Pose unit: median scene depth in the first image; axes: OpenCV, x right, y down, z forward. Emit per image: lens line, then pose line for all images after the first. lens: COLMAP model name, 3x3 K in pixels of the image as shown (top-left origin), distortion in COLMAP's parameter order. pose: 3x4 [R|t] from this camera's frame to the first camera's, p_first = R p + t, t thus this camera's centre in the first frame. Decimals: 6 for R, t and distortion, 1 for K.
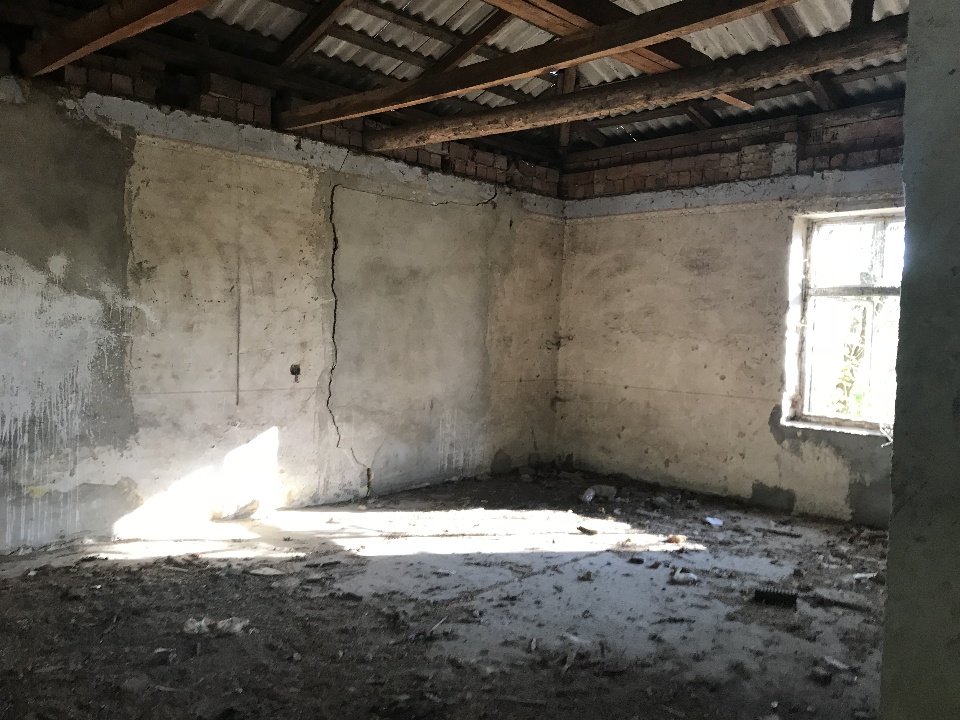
lens RADIAL K [[781.0, 0, 478.8], [0, 781.0, 348.3], [0, 0, 1]] dist [0.092833, -0.180816]
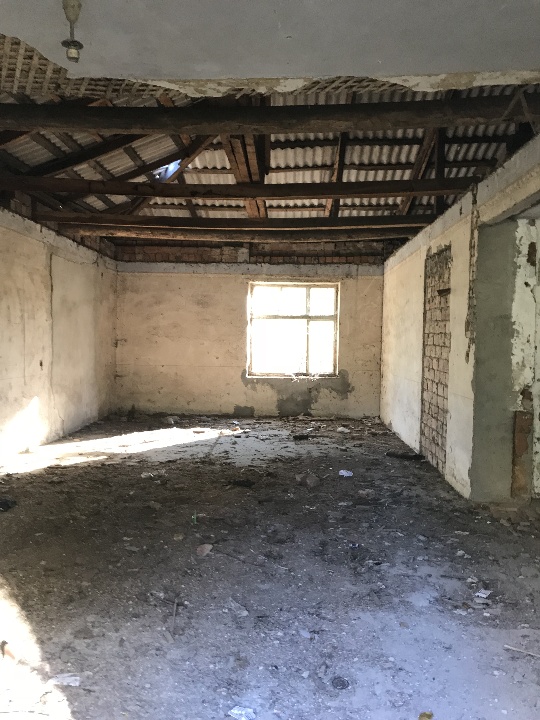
lens RADIAL K [[585.7, 0, 270.0], [0, 585.7, 360.0], [0, 0, 1]] dist [0.092833, -0.180816]
pose [[0.738232, -0.047620, 0.672864, -0.638730], [0.029991, 0.998836, 0.037785, -0.011400], [-0.673880, -0.007715, 0.738801, -0.236301]]
